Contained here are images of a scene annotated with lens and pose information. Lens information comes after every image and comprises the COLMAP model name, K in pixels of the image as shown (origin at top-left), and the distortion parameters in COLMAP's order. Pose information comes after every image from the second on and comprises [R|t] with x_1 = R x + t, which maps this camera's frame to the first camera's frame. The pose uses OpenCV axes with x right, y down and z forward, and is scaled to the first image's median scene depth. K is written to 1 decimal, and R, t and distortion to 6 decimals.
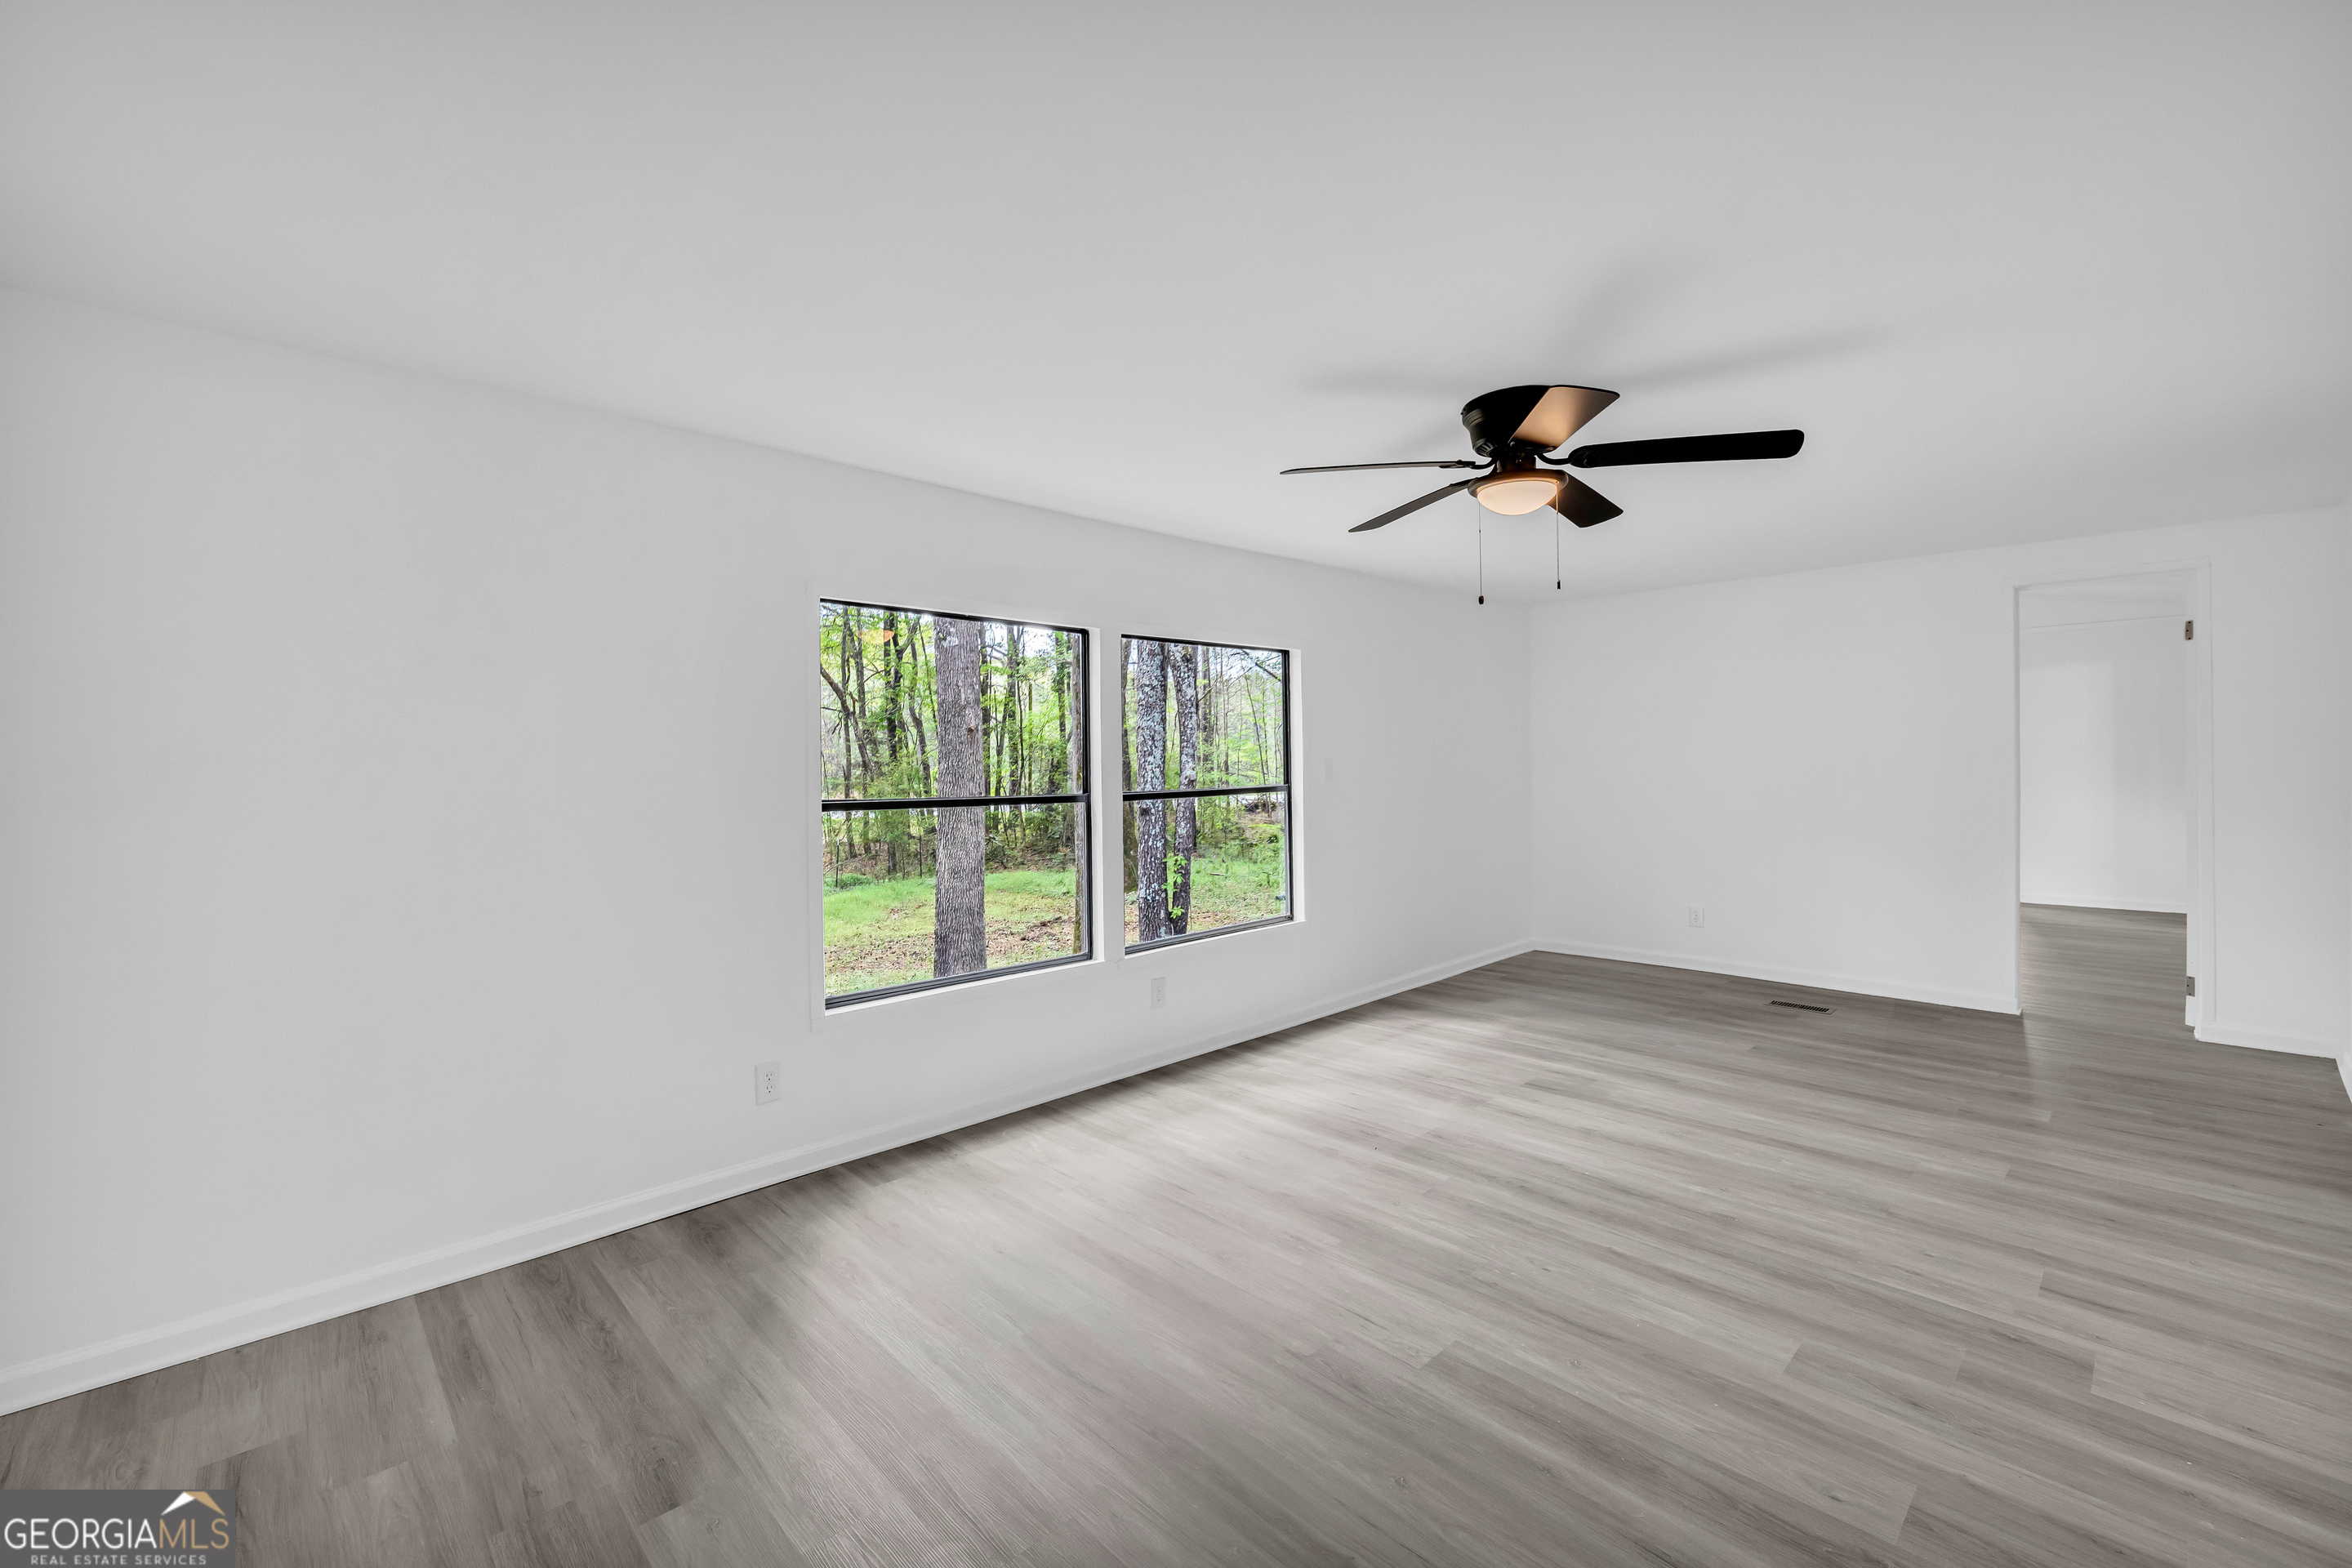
lens RADIAL K [[983.4, 0, 1176.0], [0, 983.4, 784.0], [0, 0, 1]] dist [-0.001179, 0.000131]
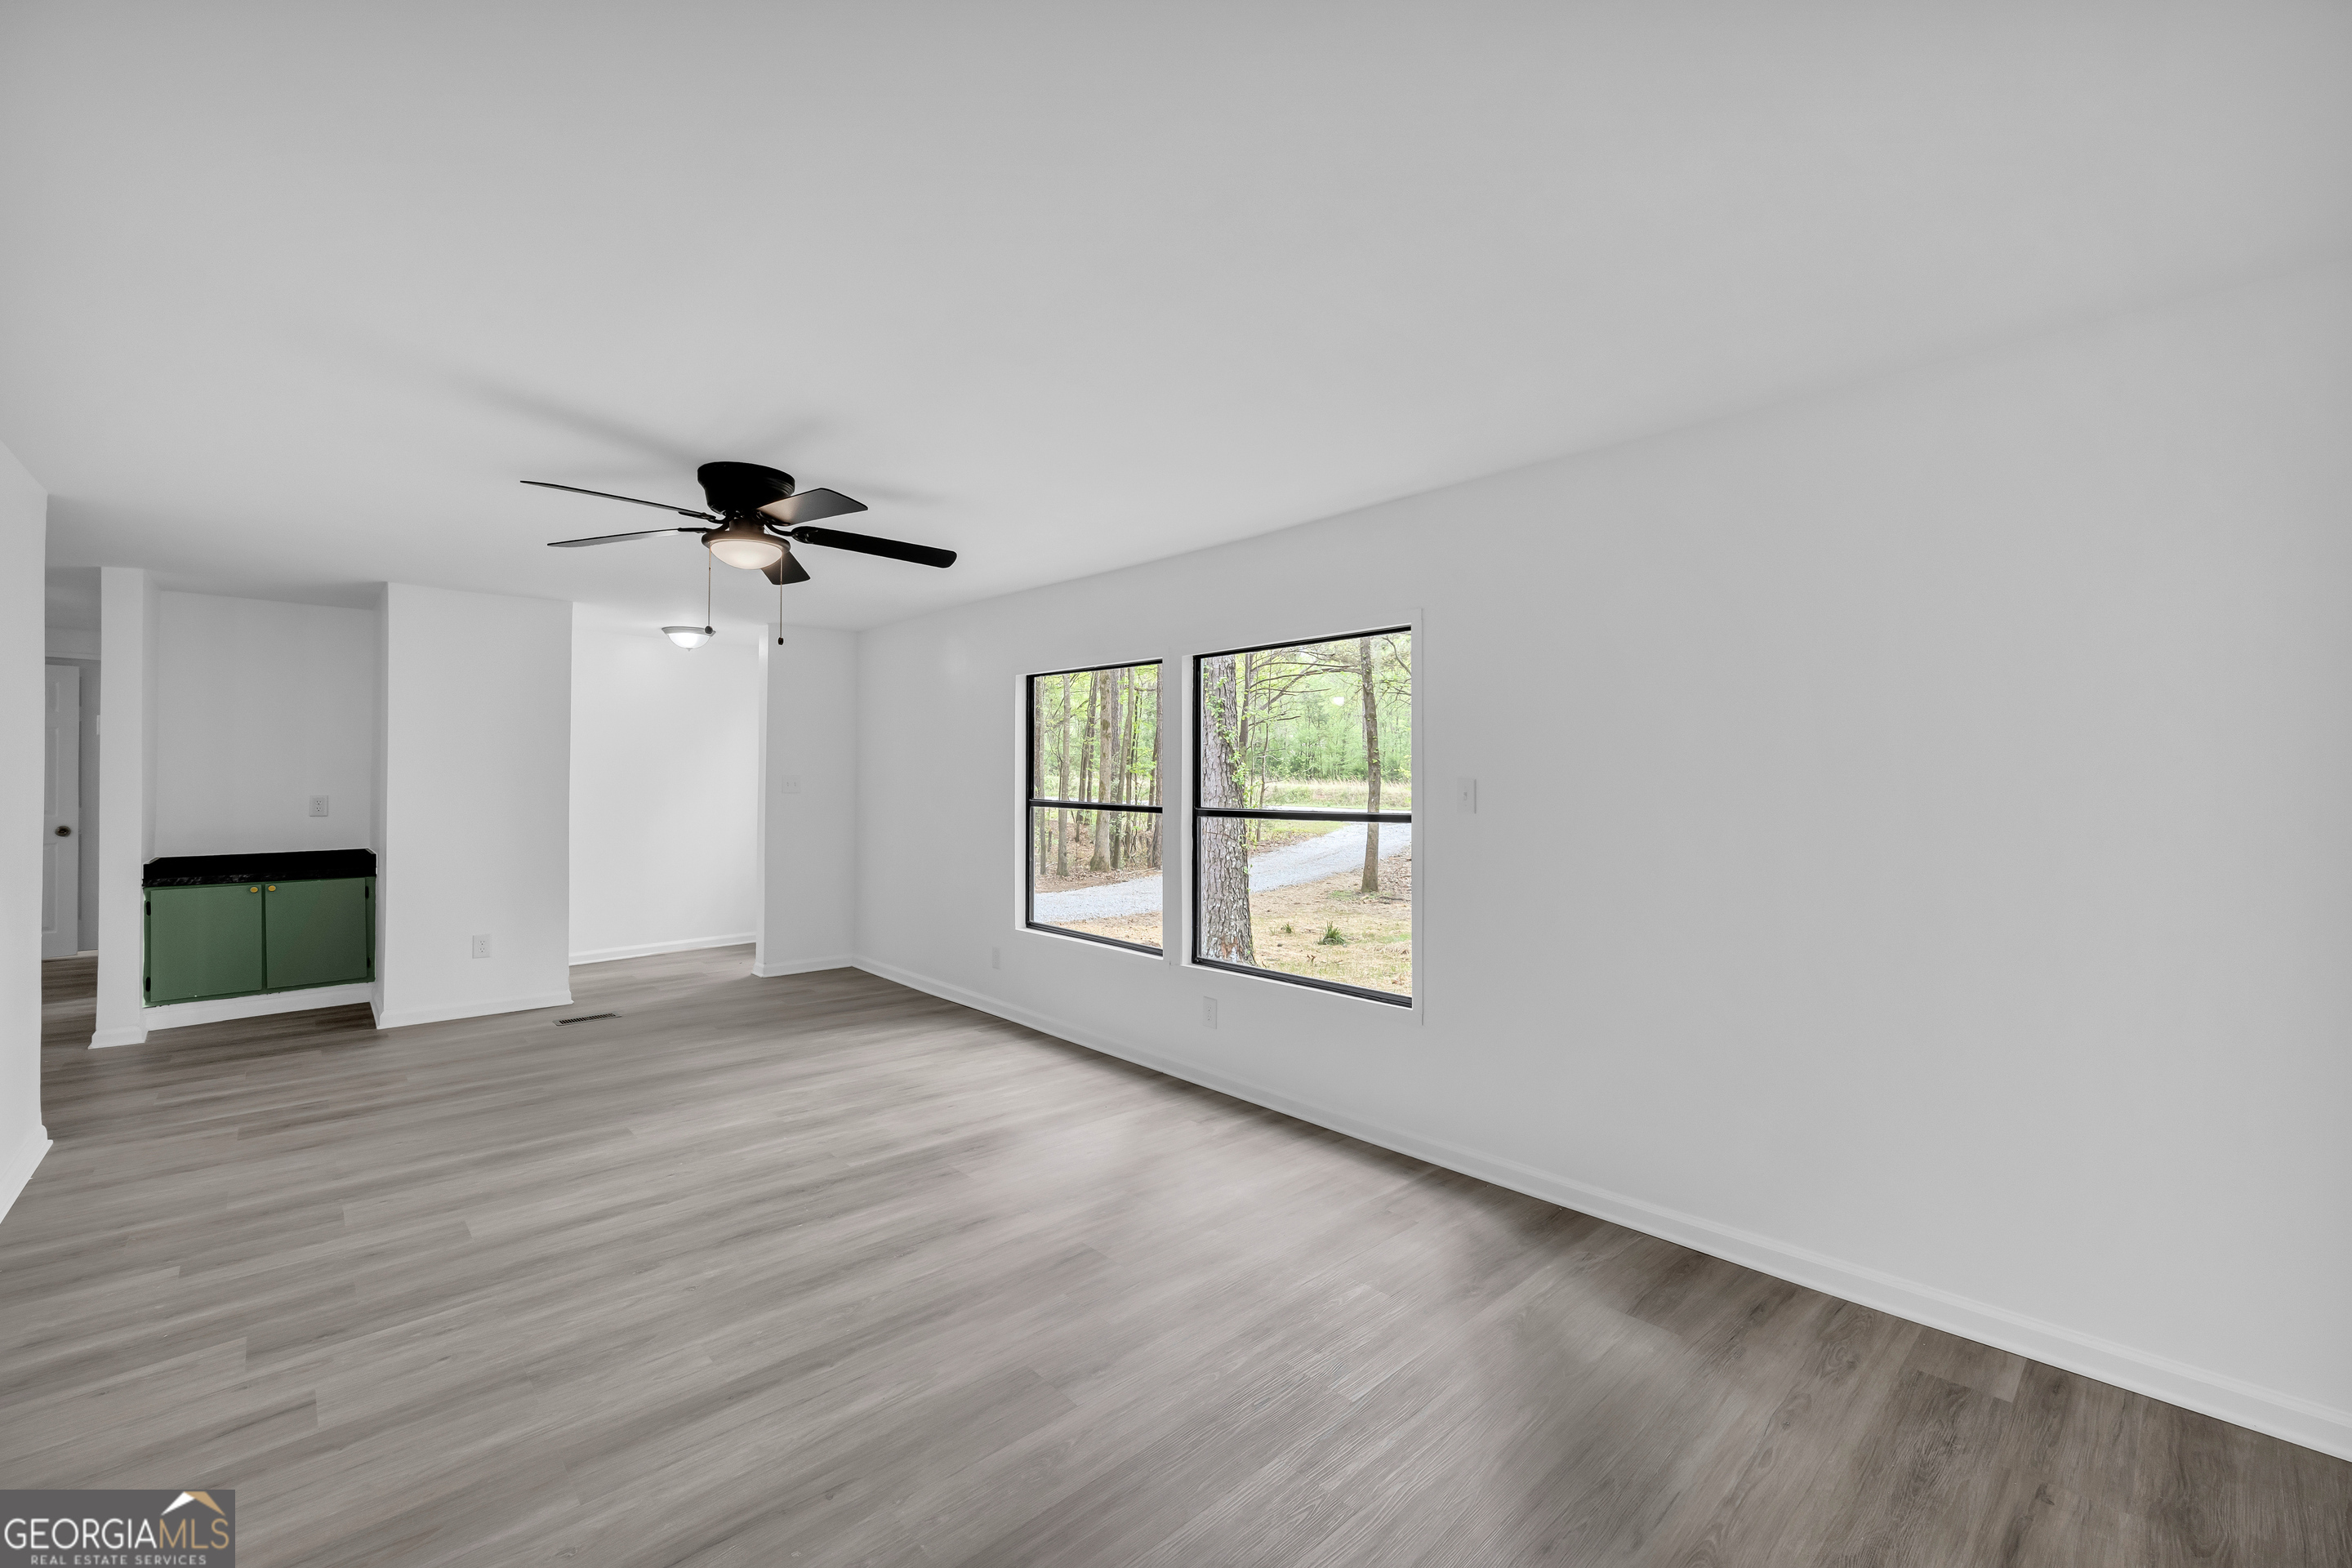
lens RADIAL K [[956.1, 0, 1168.4], [0, 956.1, 773.1], [0, 0, 1]] dist [-0.002912, -0.000259]
pose [[-0.021840, 0.009967, -0.999712, 1.410521], [-0.024110, 0.999654, 0.010493, -0.054429], [0.999471, 0.024332, -0.021592, 1.460203]]
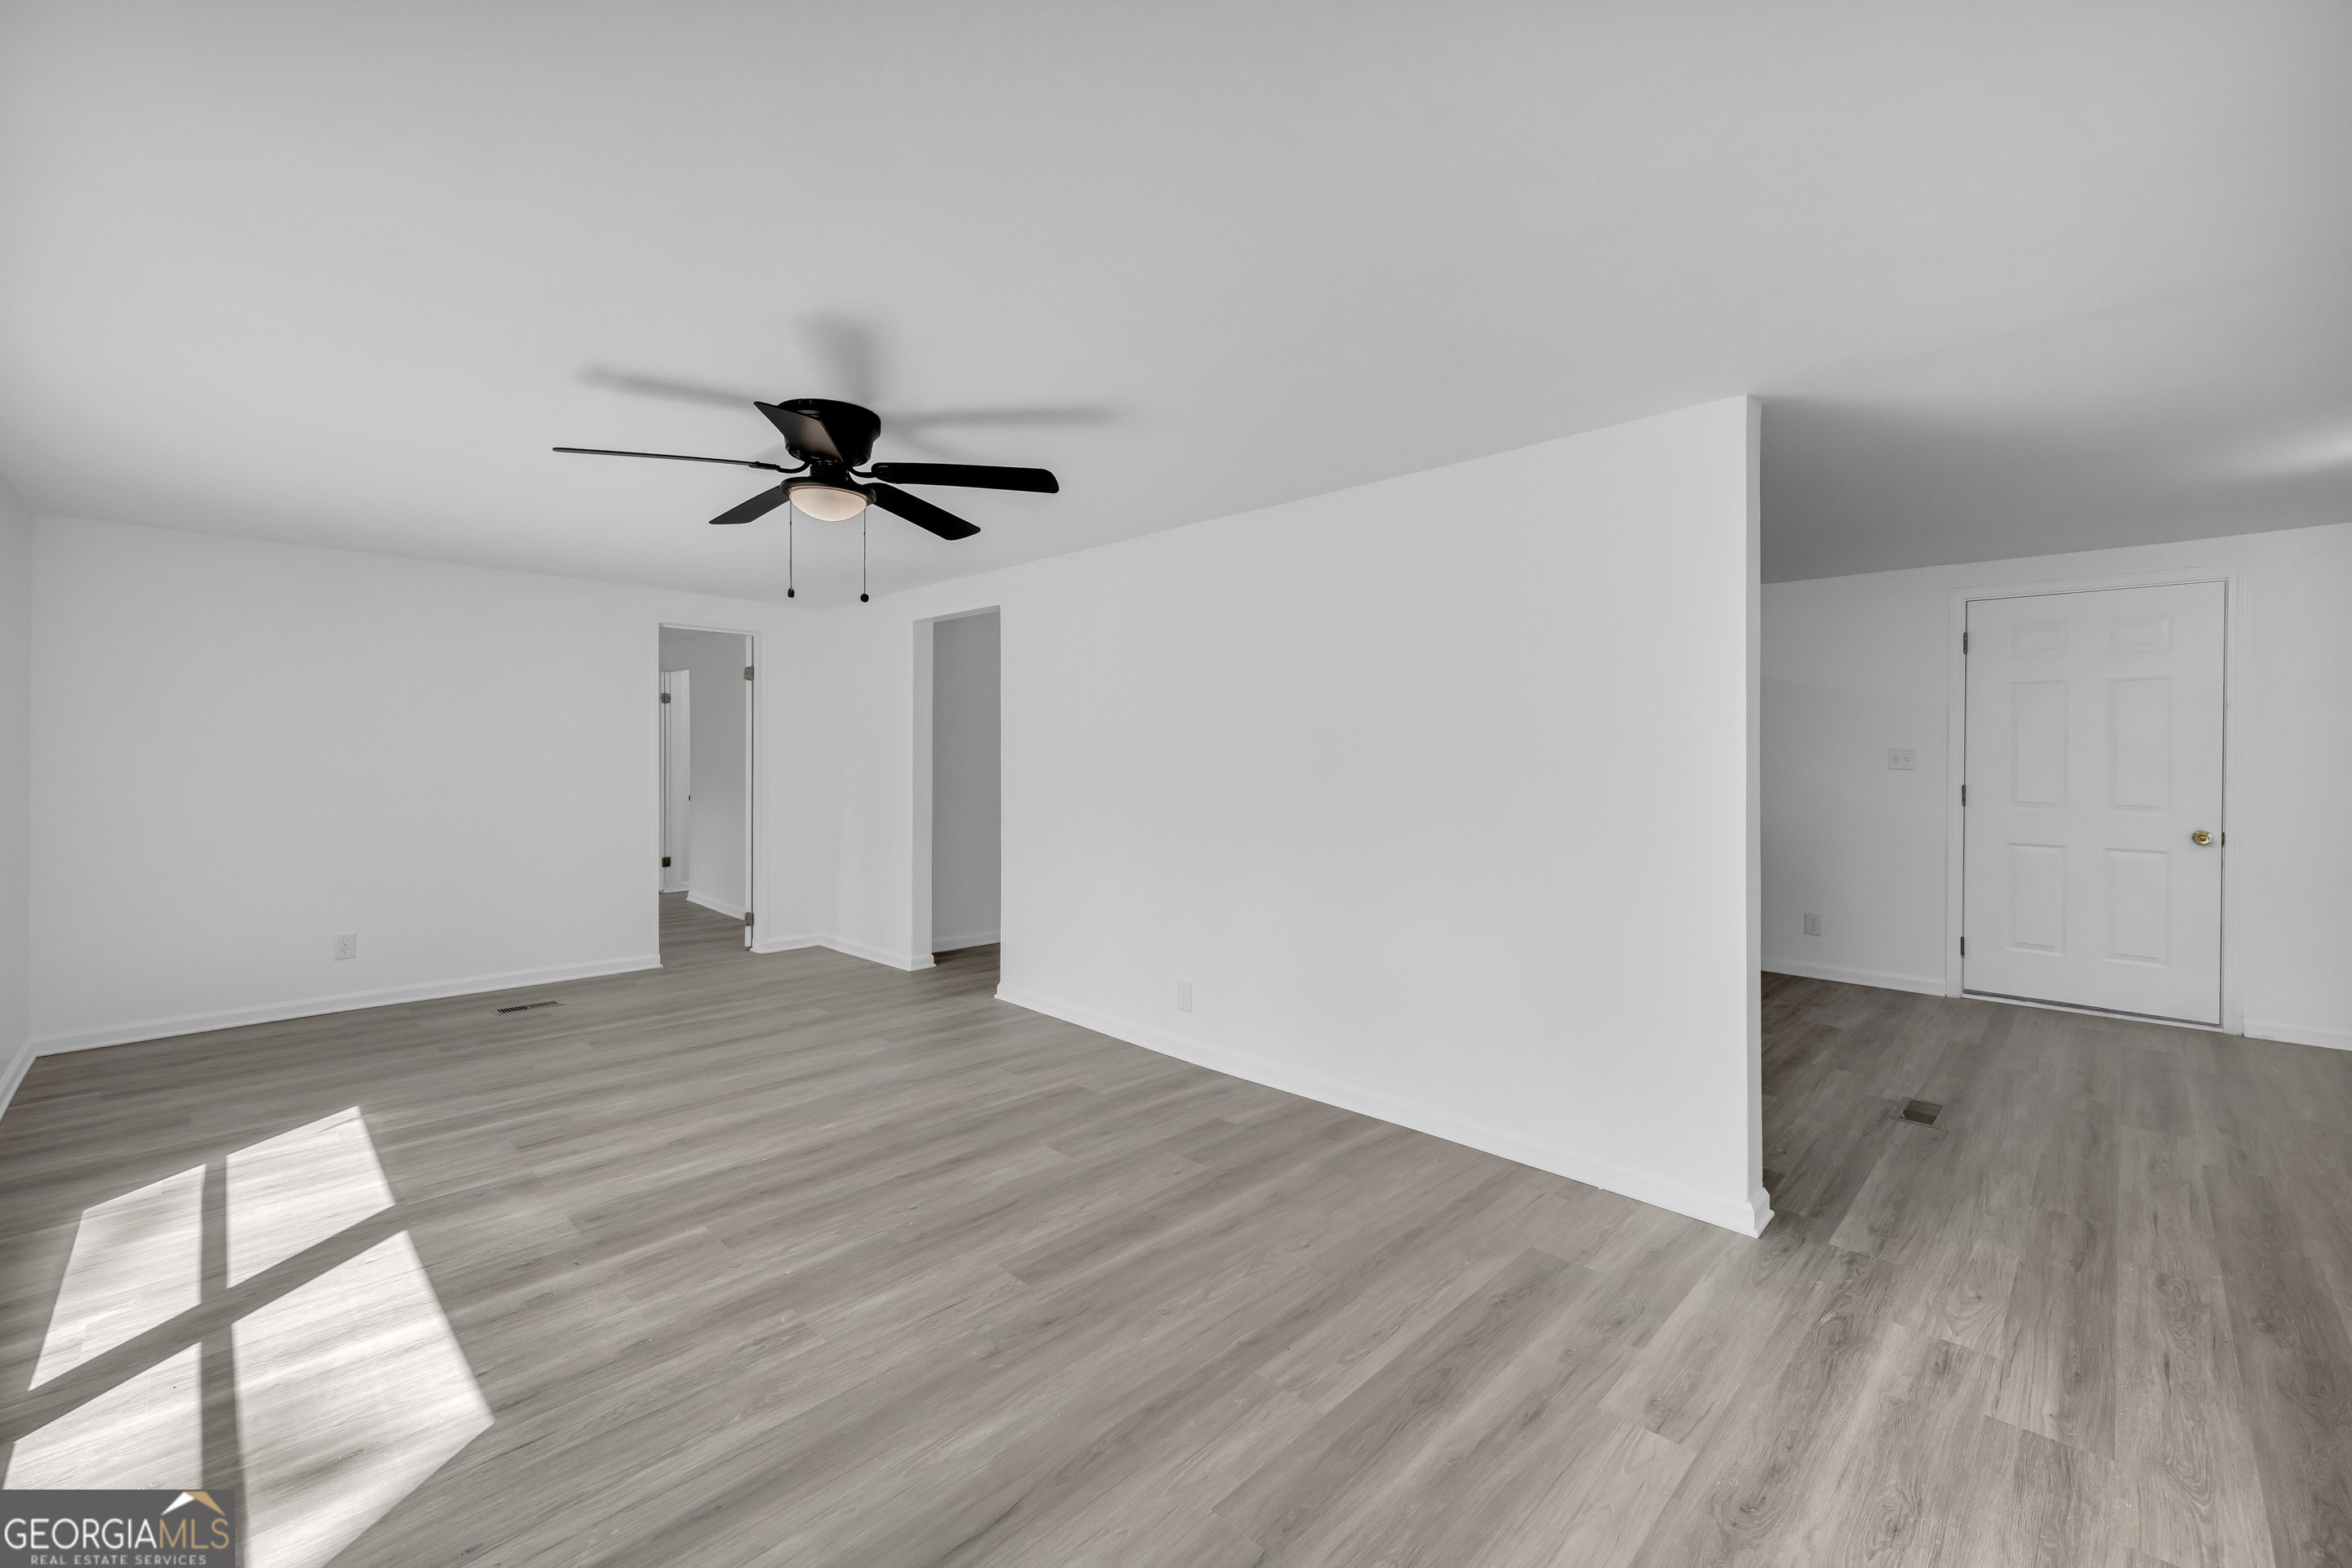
lens RADIAL K [[935.9, 0, 1183.3], [0, 935.9, 769.5], [0, 0, 1]] dist [-0.006228, 0.000100]
pose [[-0.037135, 0.000684, 0.999310, -0.637552], [0.020910, 0.999781, 0.000093, -0.011076], [-0.999091, 0.020899, -0.037141, 0.625863]]
